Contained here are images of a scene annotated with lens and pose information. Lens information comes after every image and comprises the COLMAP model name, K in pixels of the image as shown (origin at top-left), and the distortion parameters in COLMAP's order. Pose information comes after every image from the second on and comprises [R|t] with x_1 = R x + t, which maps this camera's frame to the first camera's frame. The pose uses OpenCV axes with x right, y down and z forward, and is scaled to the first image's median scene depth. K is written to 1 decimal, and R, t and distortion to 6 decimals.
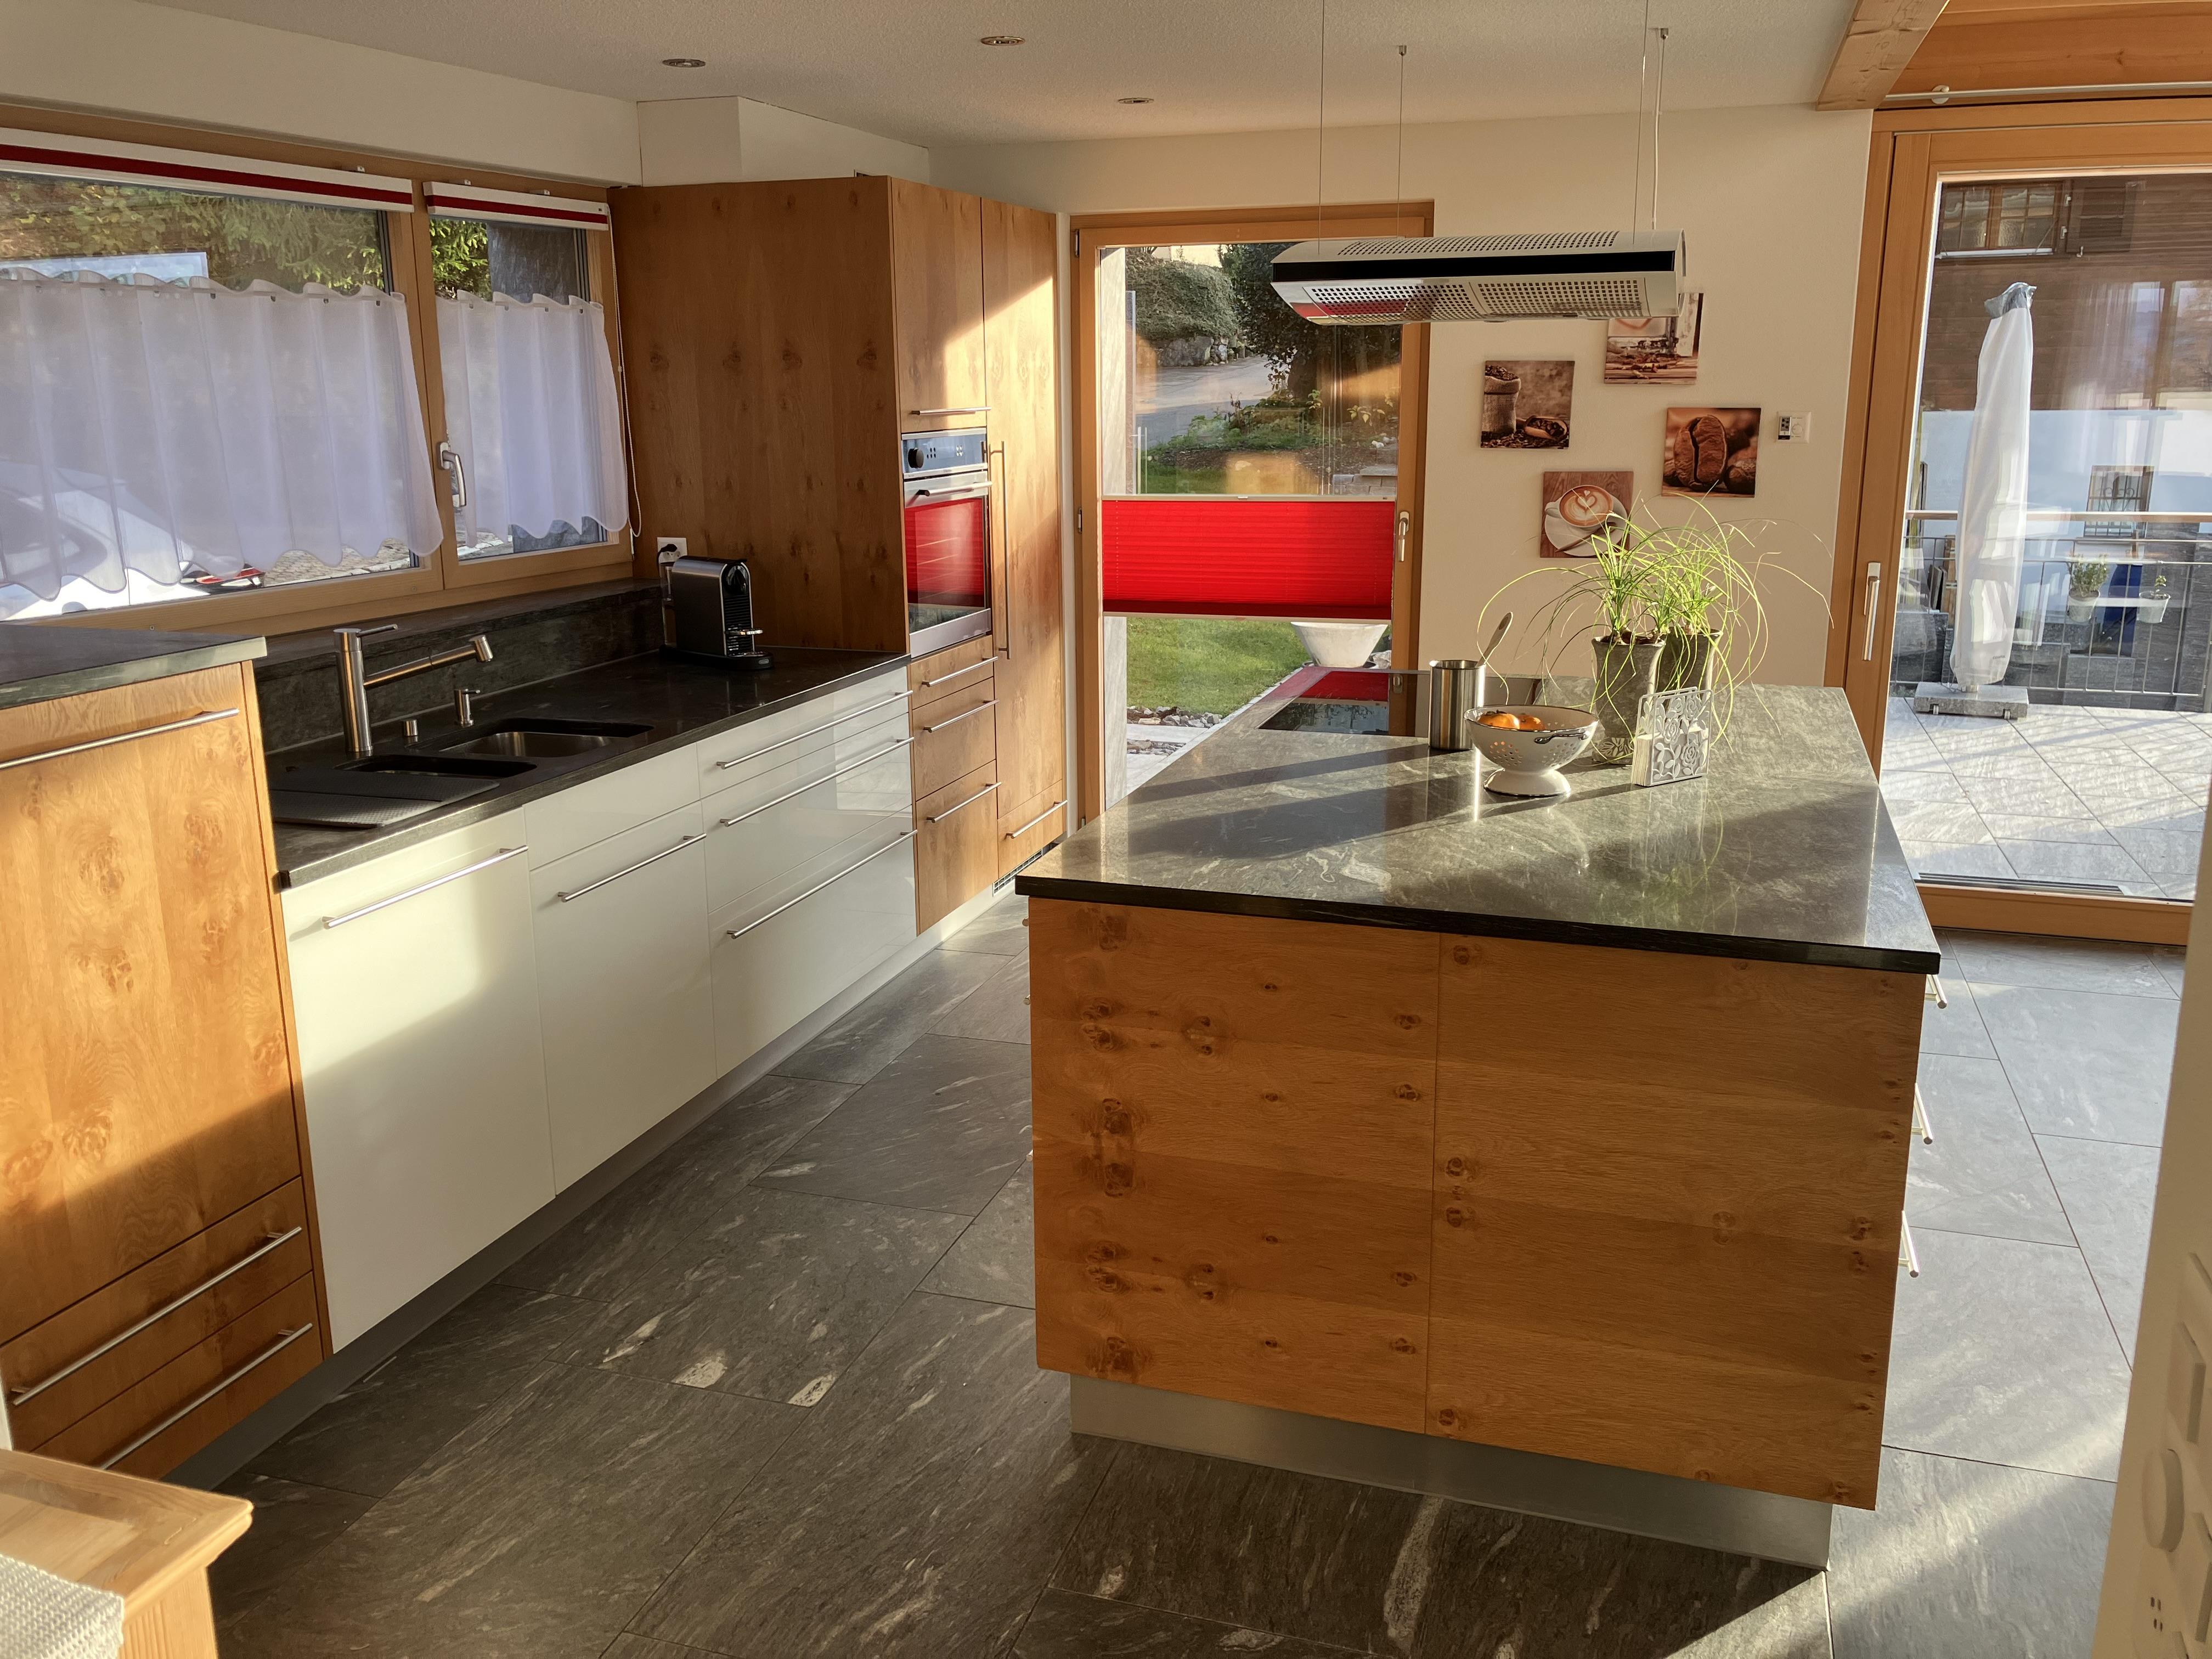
lens RADIAL K [[1812.9, 0, 1106.9], [0, 1812.9, 821.8], [0, 0, 1]] dist [0.024031, -0.019761]
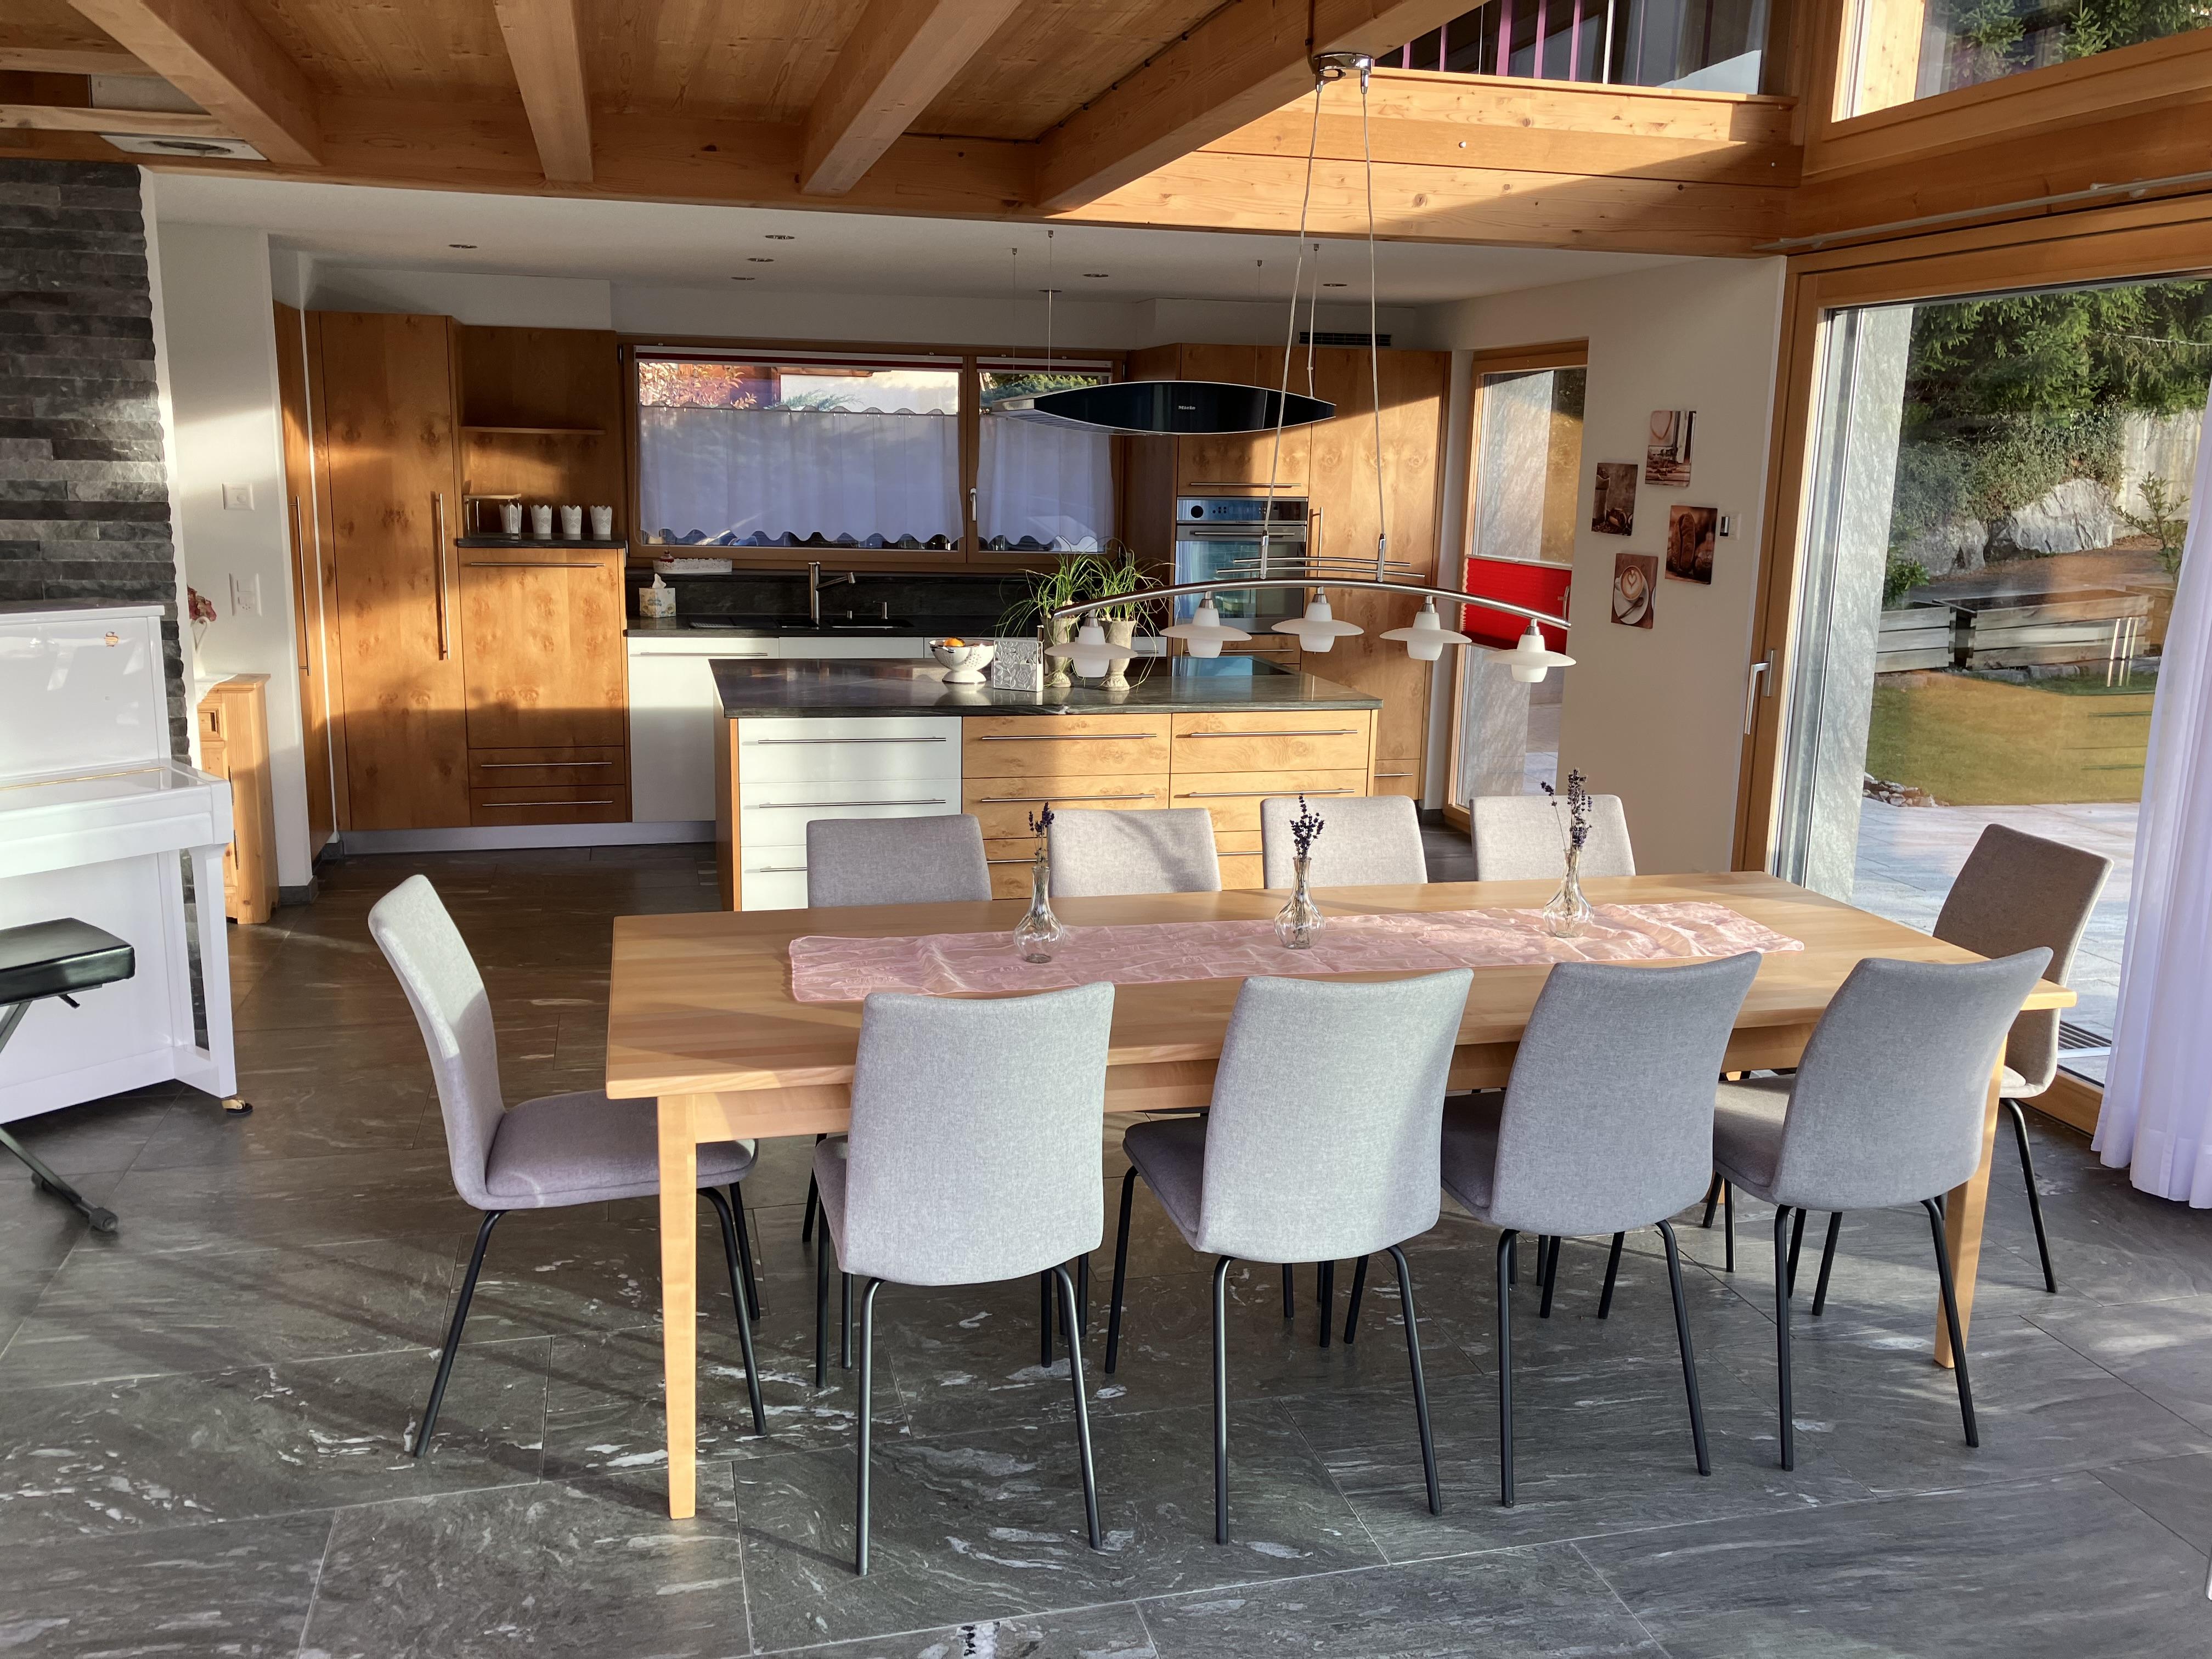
lens RADIAL K [[1812.9, 0, 1106.6], [0, 1812.9, 829.3], [0, 0, 1]] dist [0.024031, -0.019761]
pose [[0.534521, 0.194687, -0.822426, 1.136463], [-0.227254, 0.970376, 0.082010, -0.034624], [0.814029, 0.143064, 0.562930, 0.055188]]
